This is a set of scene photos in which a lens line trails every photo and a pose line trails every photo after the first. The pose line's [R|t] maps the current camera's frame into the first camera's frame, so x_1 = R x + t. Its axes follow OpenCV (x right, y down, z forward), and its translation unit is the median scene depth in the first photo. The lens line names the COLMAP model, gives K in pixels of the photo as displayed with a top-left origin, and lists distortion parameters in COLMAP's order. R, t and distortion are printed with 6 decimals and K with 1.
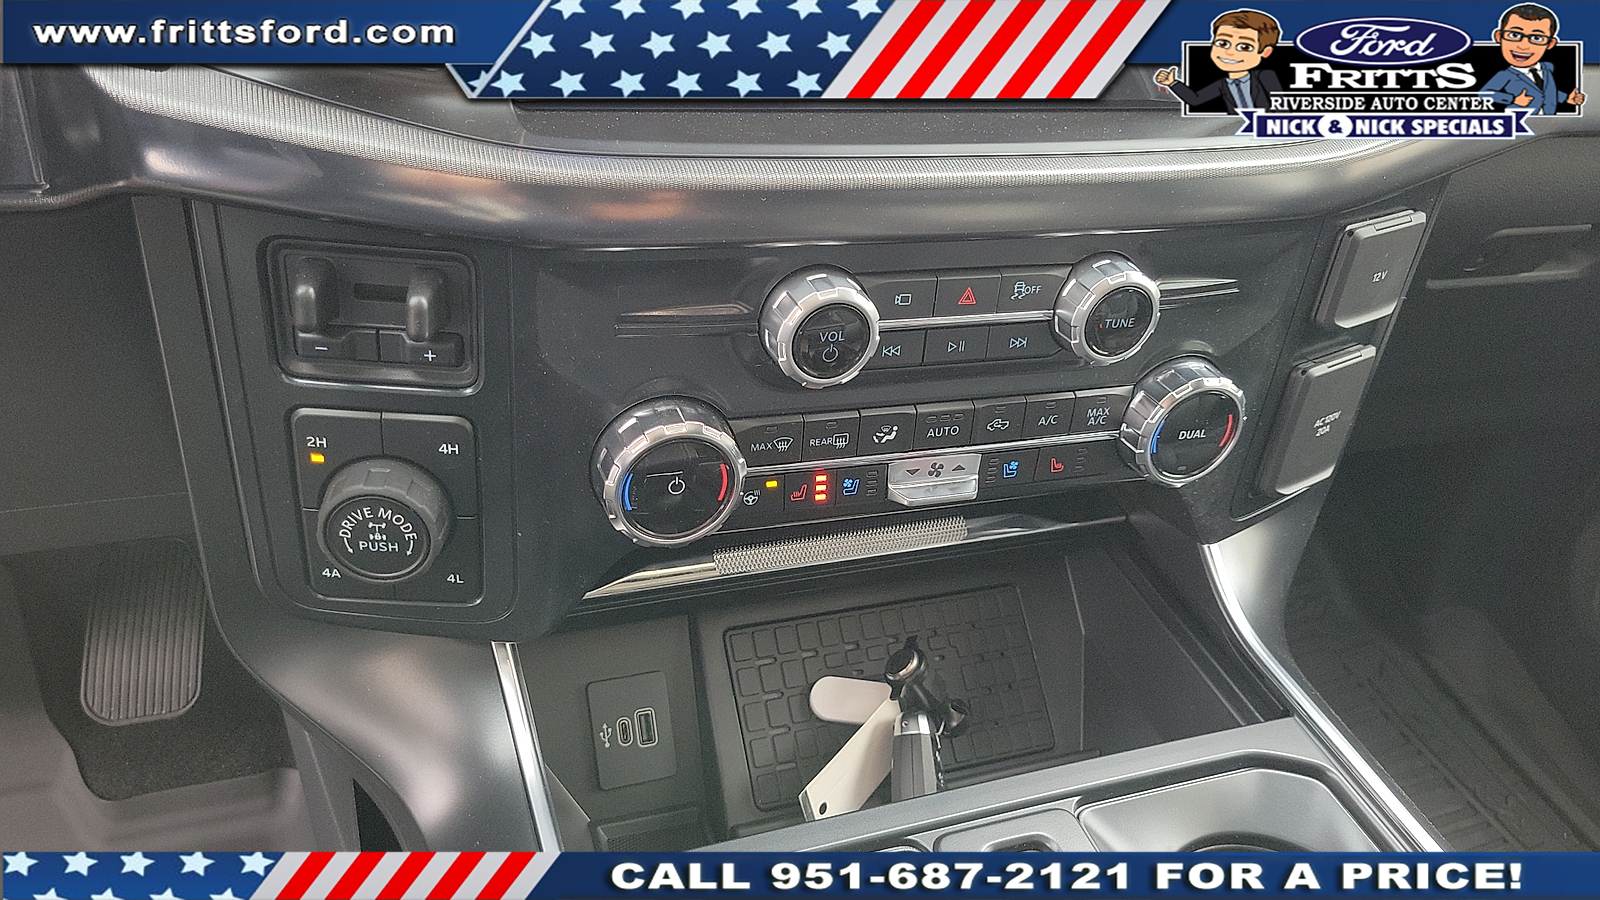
lens RADIAL K [[1192.8, 0, 792.6], [0, 1192.8, 481.5], [0, 0, 1]] dist [0.025057, -0.007942]
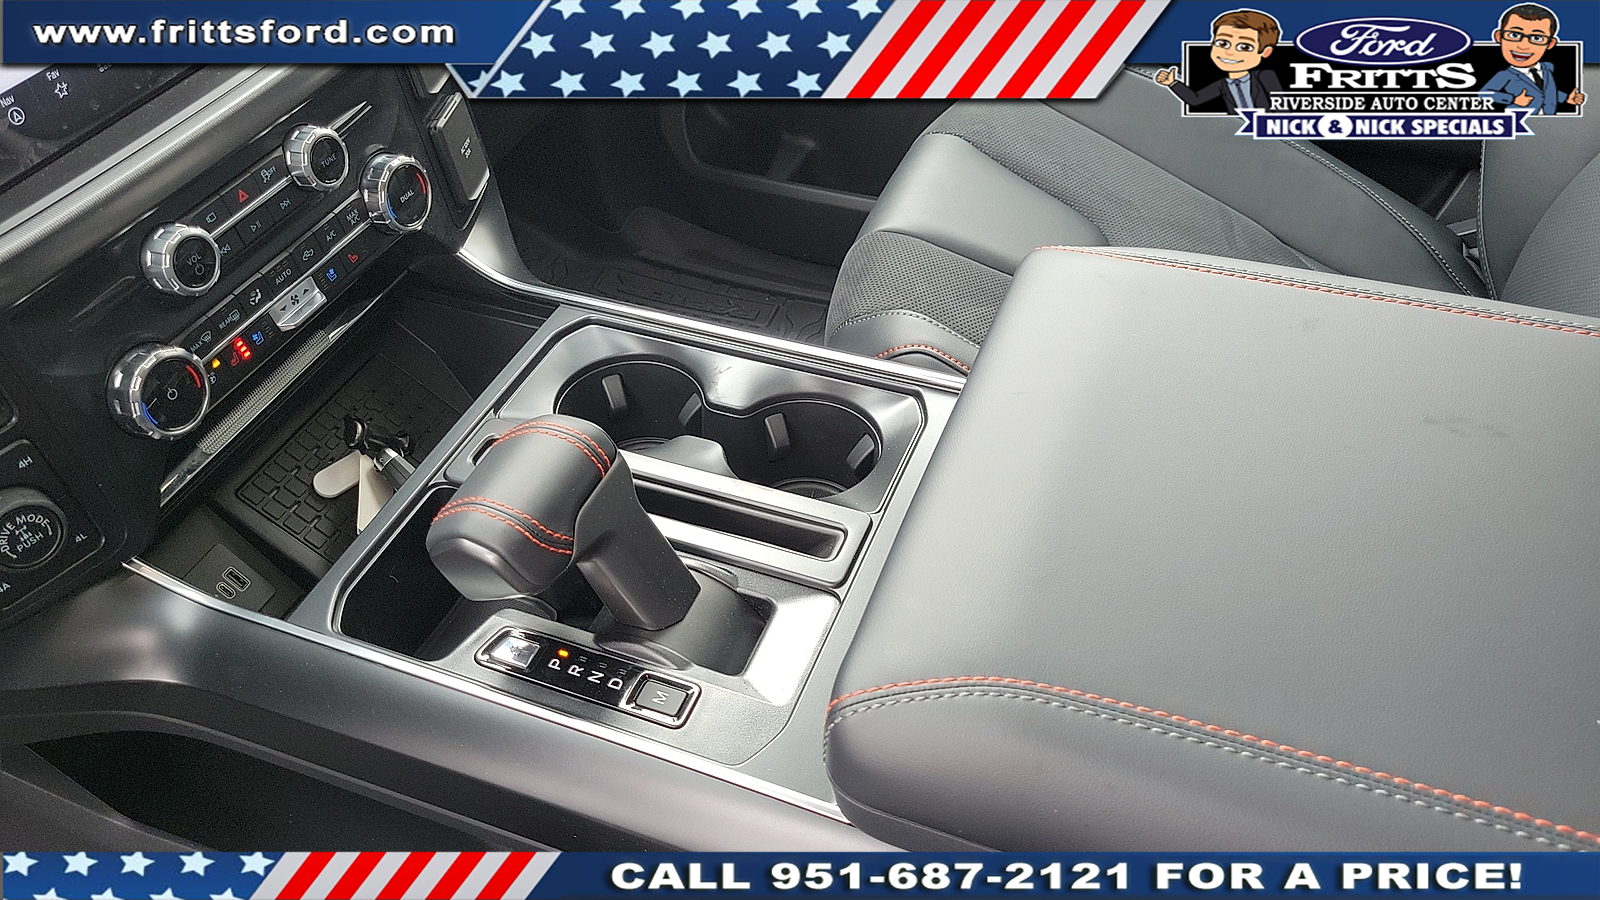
lens RADIAL K [[1192.8, 0, 783.3], [0, 1192.8, 461.2], [0, 0, 1]] dist [0.025057, -0.007942]
pose [[0.651929, -0.627898, 0.425127, -0.269410], [0.555832, 0.777064, 0.295333, 0.048019], [-0.515790, 0.043764, 0.855596, -0.690207]]
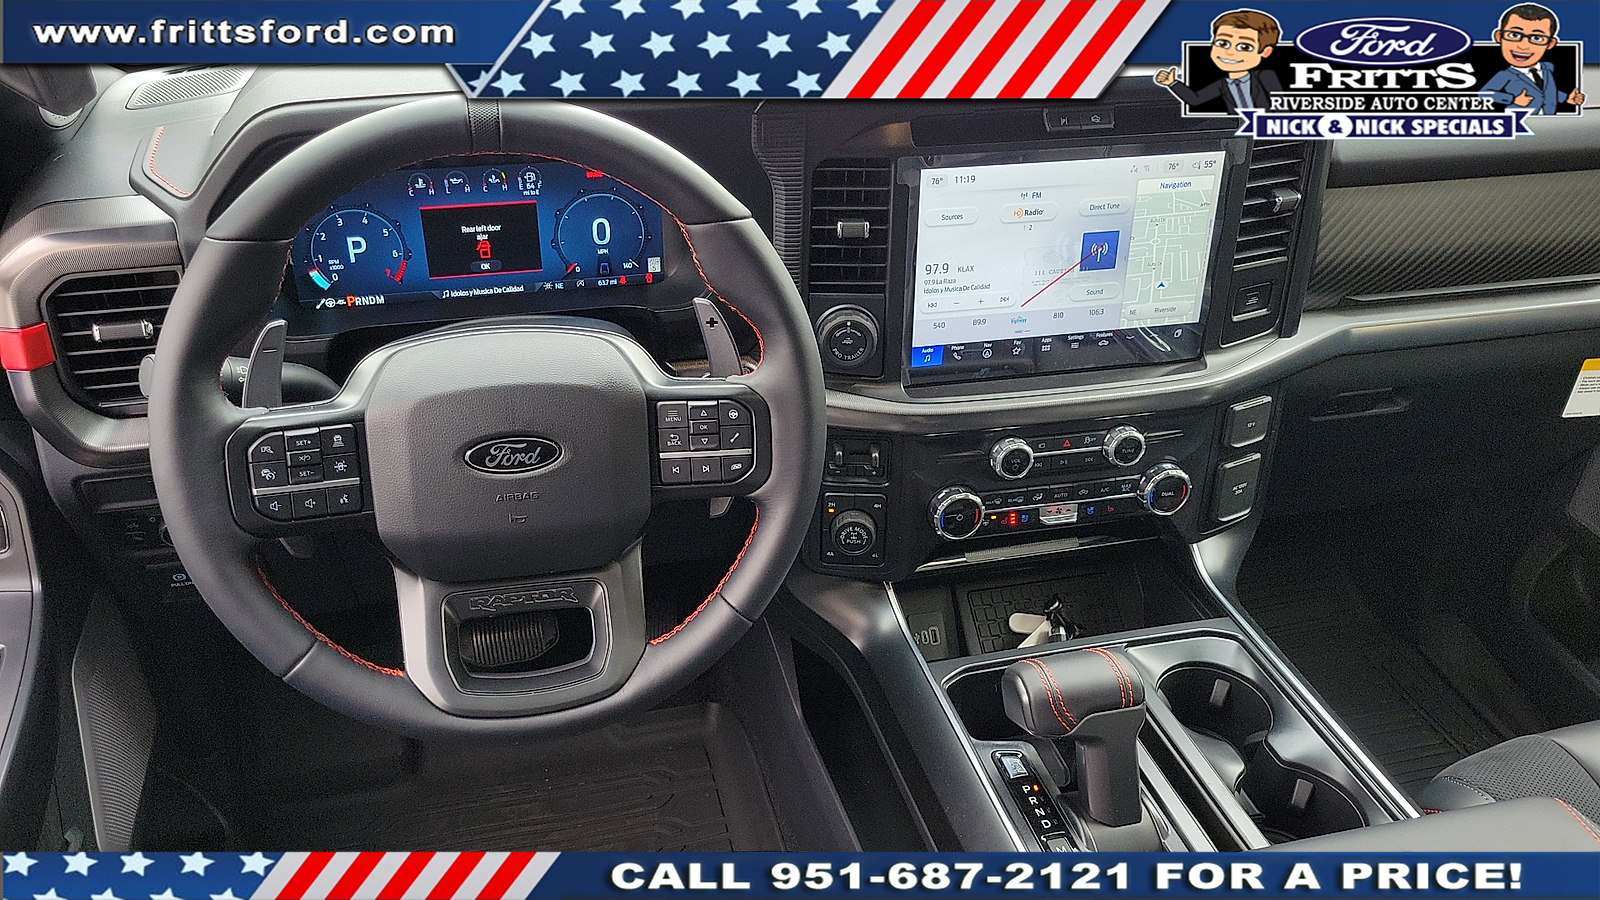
lens RADIAL K [[1192.8, 0, 788.4], [0, 1192.8, 459.1], [0, 0, 1]] dist [0.025057, -0.007942]
pose [[0.990084, -0.035280, -0.135974, -0.097699], [0.021383, 0.994520, -0.102335, 0.126862], [0.138840, 0.098412, 0.985413, -1.562662]]
